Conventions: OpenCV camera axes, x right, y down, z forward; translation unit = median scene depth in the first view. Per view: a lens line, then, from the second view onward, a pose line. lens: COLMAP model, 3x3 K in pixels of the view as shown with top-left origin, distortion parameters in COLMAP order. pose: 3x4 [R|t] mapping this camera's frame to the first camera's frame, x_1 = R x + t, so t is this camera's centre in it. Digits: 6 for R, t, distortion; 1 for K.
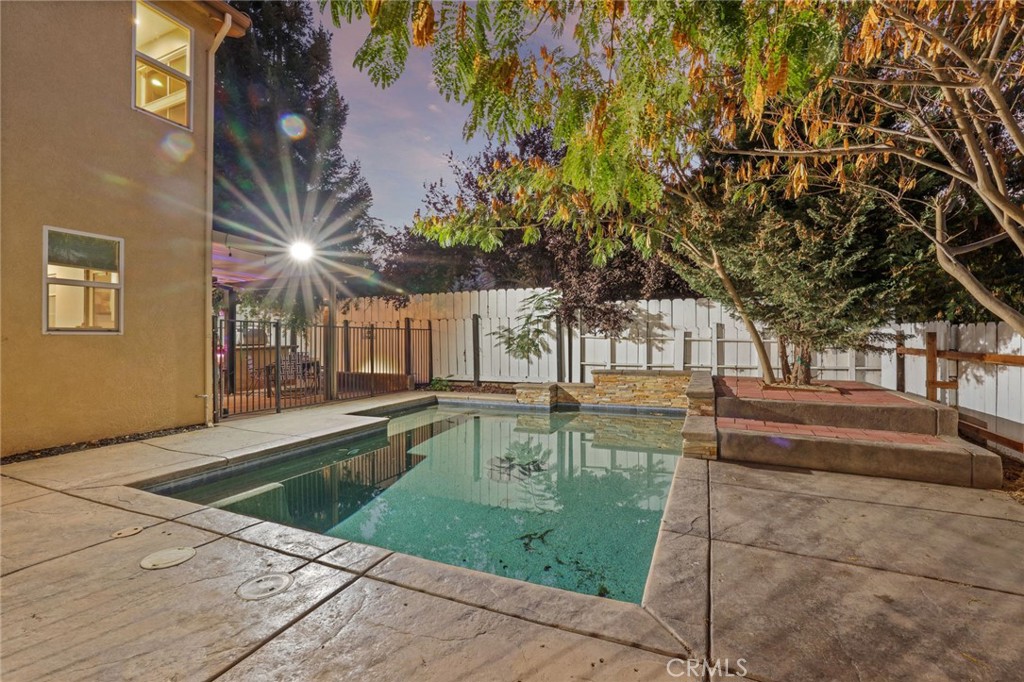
lens RADIAL K [[460.3, 0, 537.9], [0, 460.3, 341.7], [0, 0, 1]] dist [-0.003089, -0.000108]
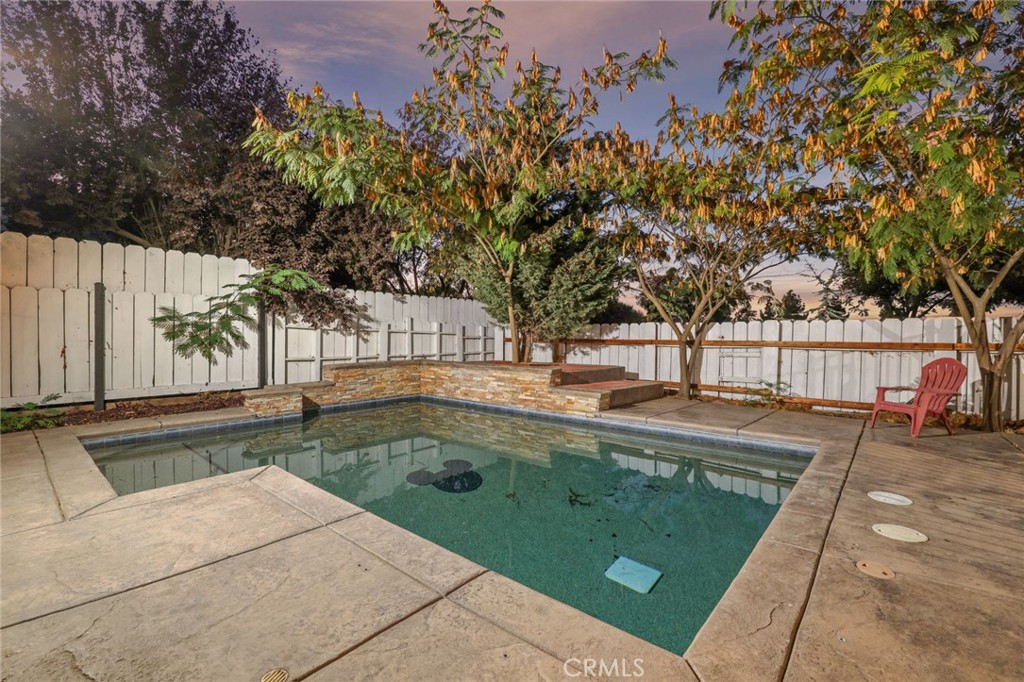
lens RADIAL K [[460.3, 0, 514.0], [0, 460.3, 336.1], [0, 0, 1]] dist [-0.003089, -0.000108]
pose [[0.328021, -0.001098, 0.944670, -0.571399], [-0.001601, 0.999997, 0.001719, 0.003915], [-0.944669, -0.002076, 0.328019, 0.372634]]
